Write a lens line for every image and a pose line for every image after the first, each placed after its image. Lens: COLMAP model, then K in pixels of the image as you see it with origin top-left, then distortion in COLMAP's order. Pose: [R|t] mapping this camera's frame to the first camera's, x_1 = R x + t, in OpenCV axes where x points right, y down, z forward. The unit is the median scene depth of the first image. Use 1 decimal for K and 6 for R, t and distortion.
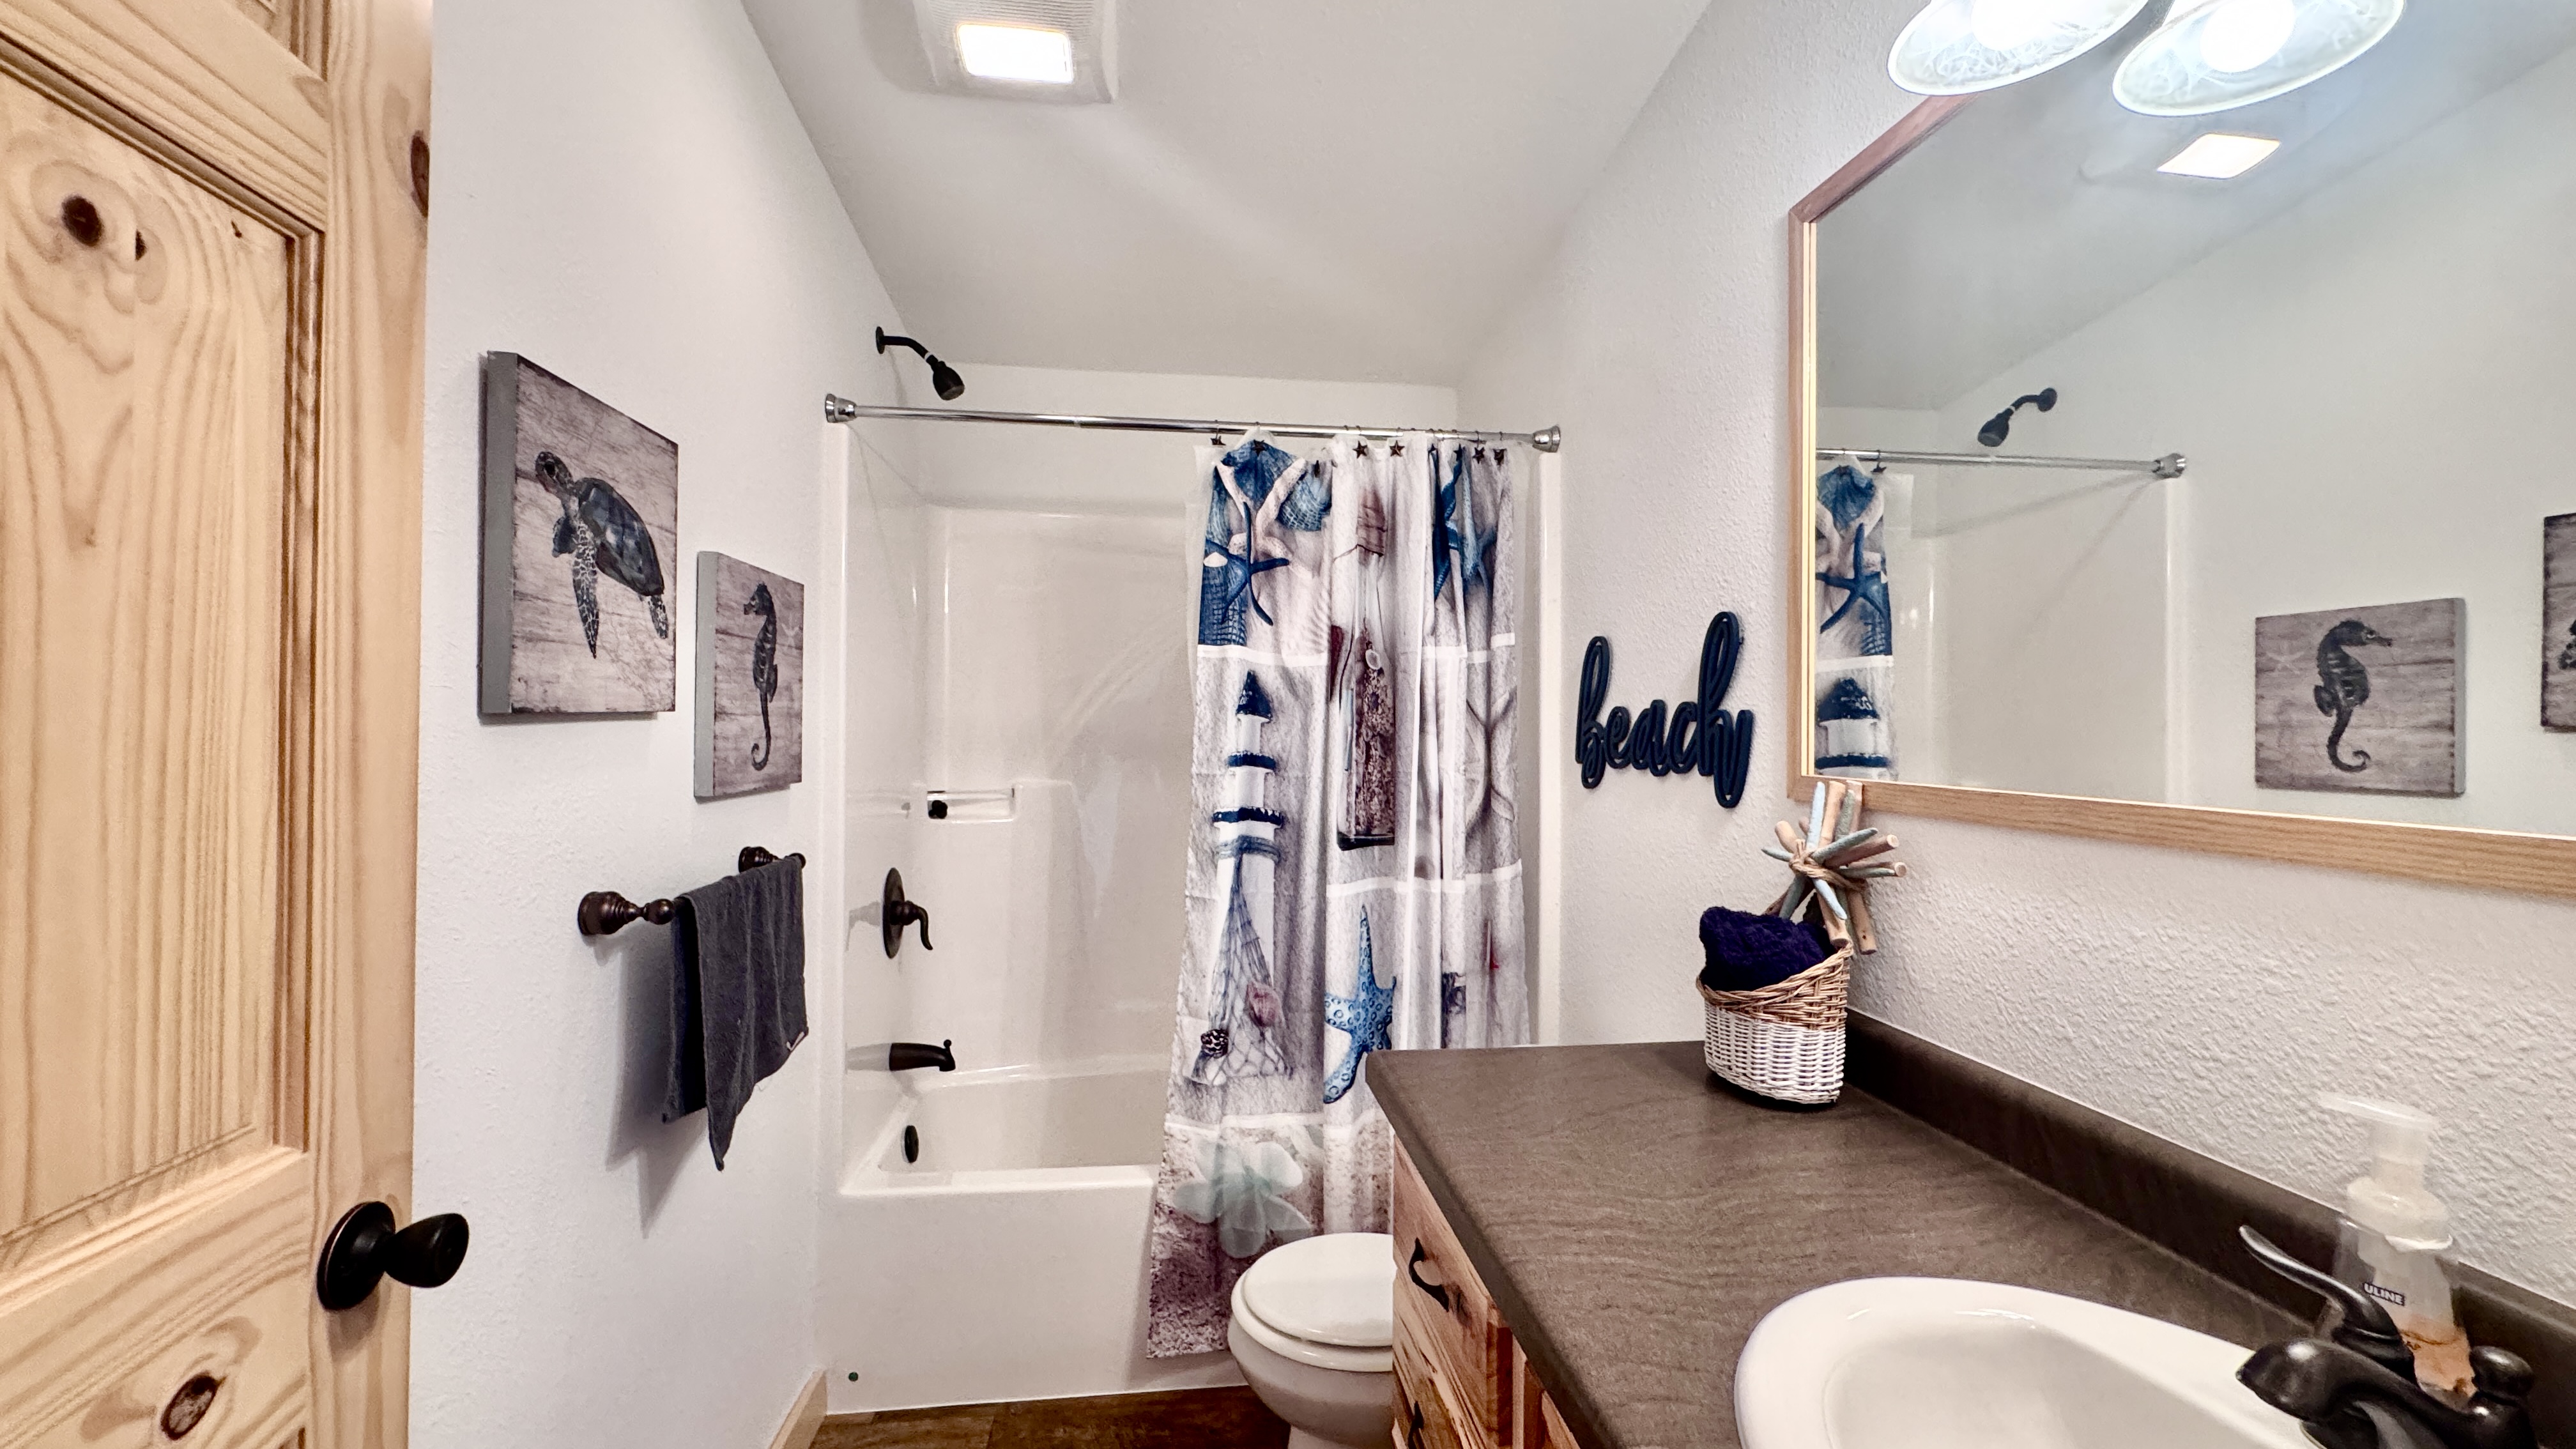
lens RADIAL K [[1030.2, 0, 1285.4], [0, 1030.2, 722.5], [0, 0, 1]] dist [-0.002945, -0.000009]
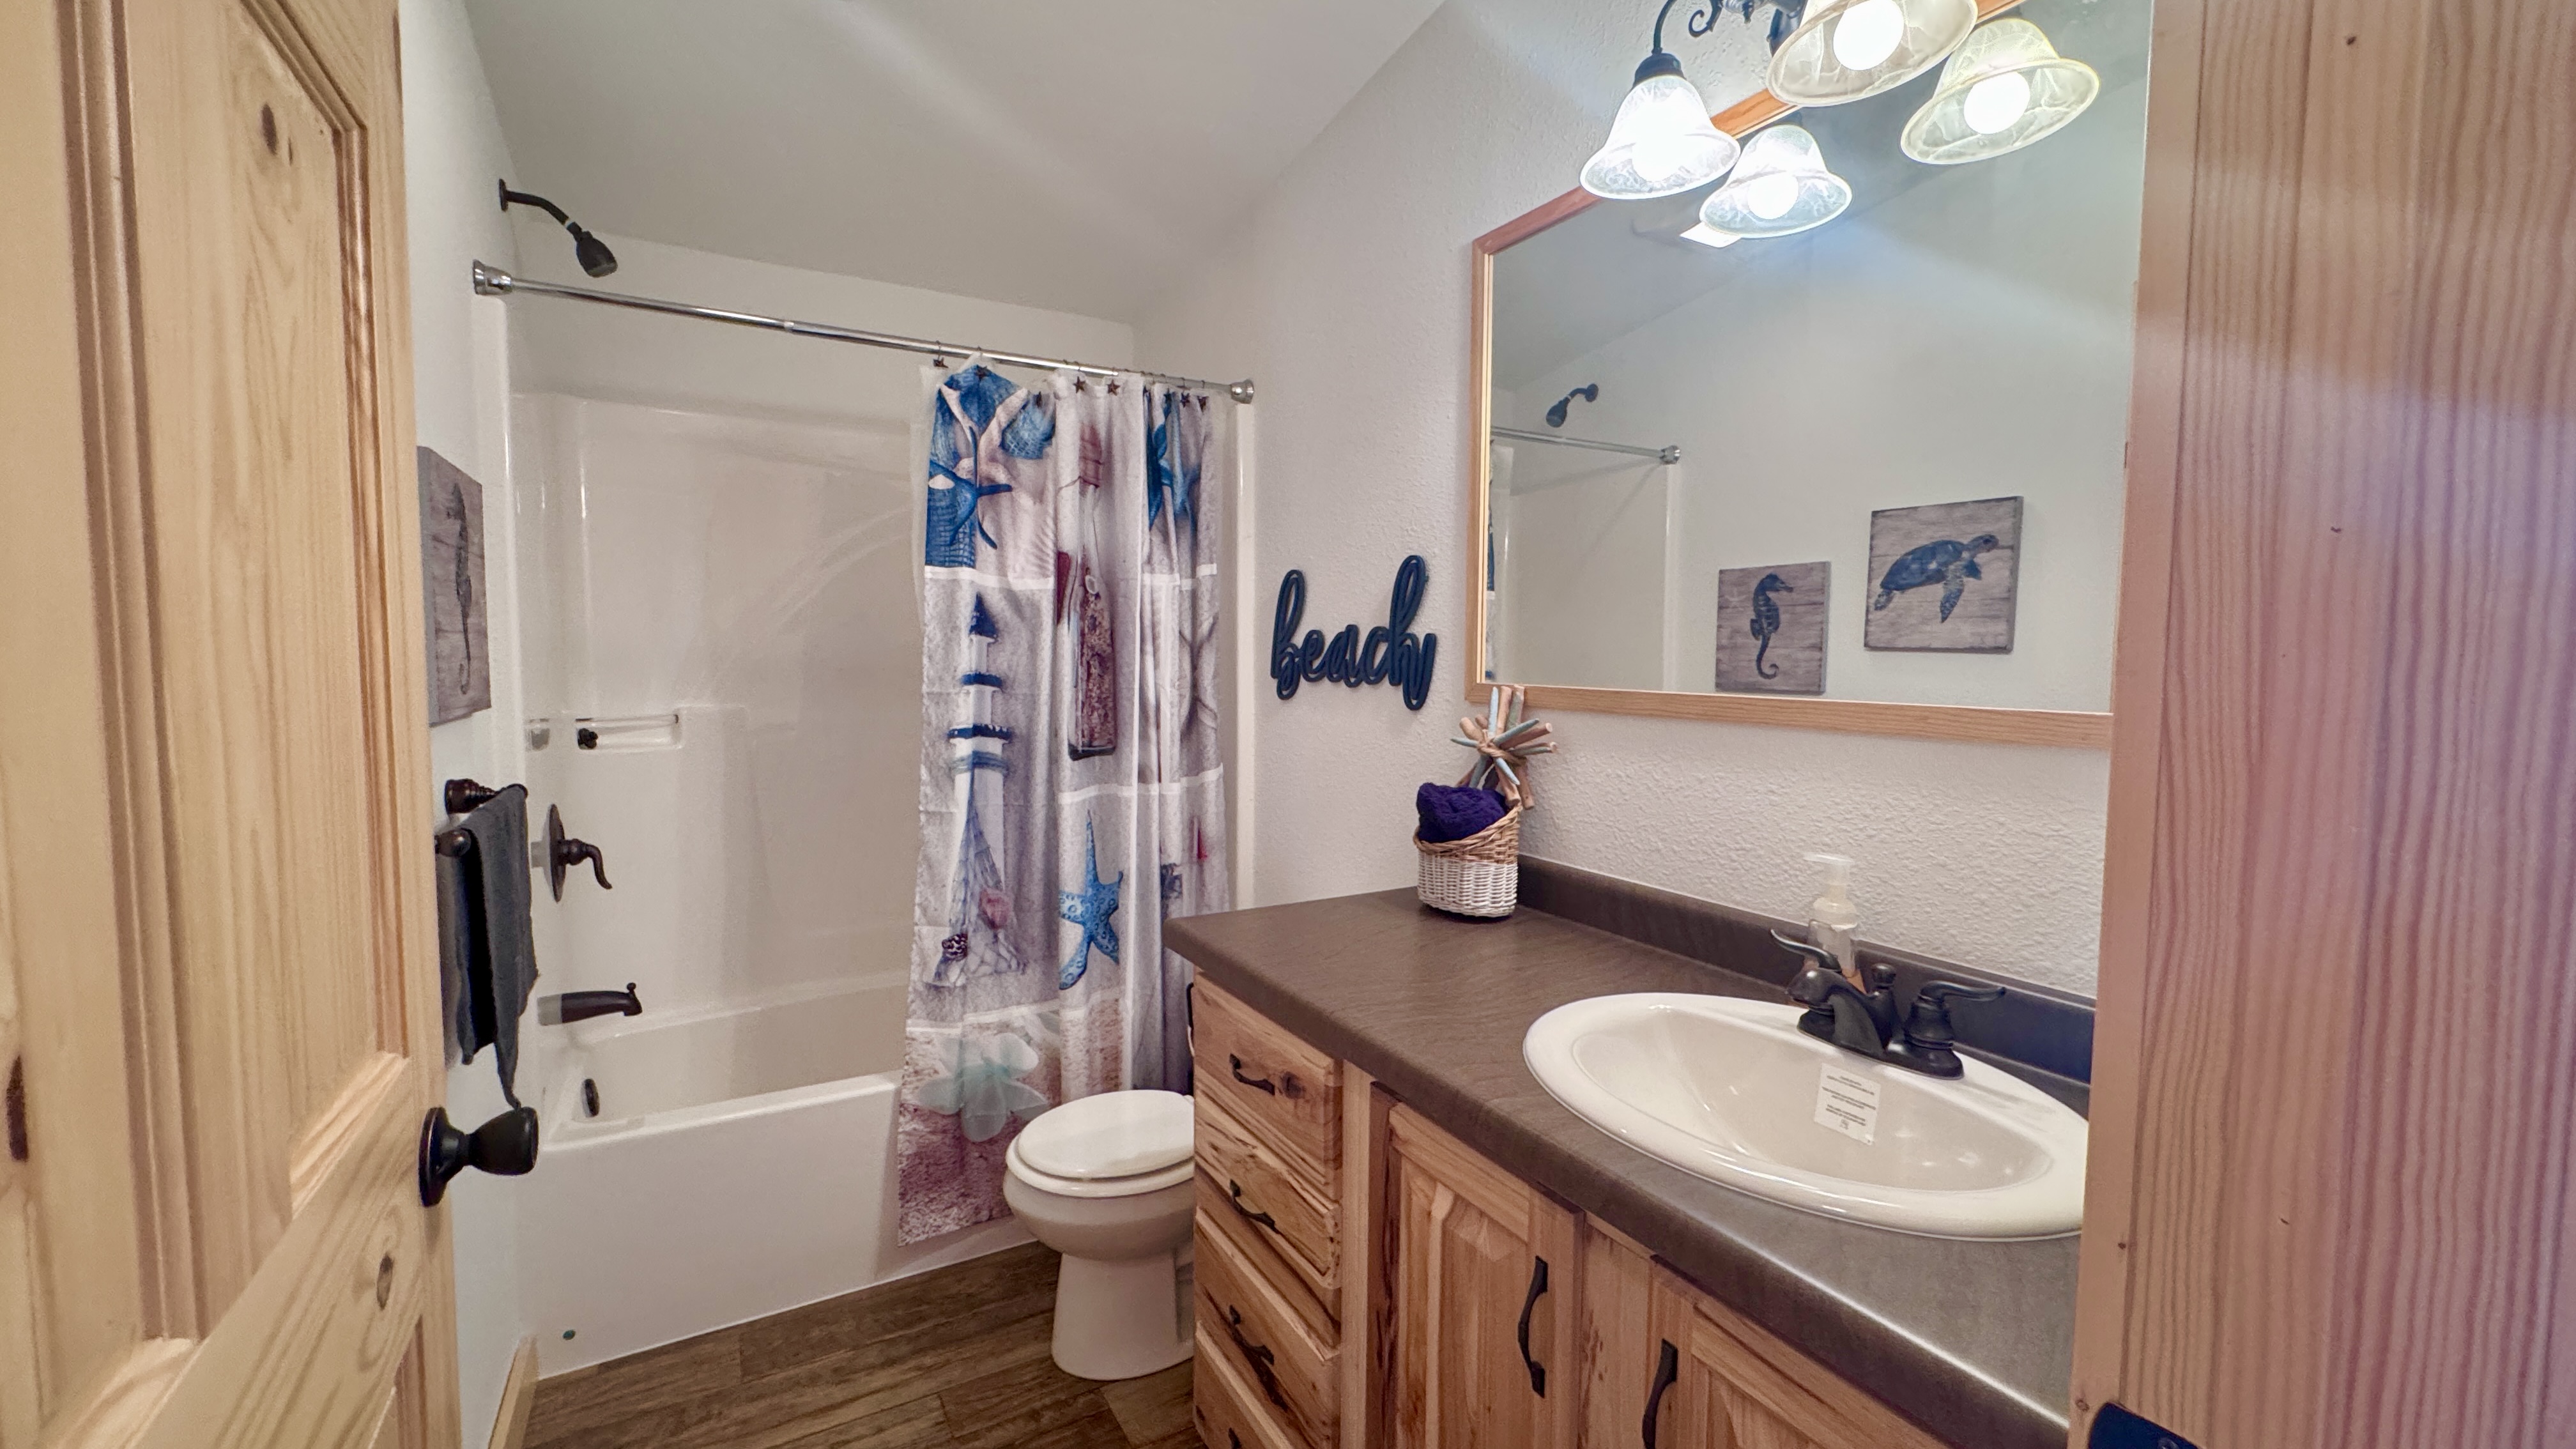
lens RADIAL K [[1030.8, 0, 1287.4], [0, 1030.8, 721.2], [0, 0, 1]] dist [-0.000658, 0.000023]
pose [[0.921583, -0.026892, 0.387249, -0.155774], [-0.001882, 0.997276, 0.073732, 0.001780], [-0.388177, -0.068679, 0.919022, -0.085115]]
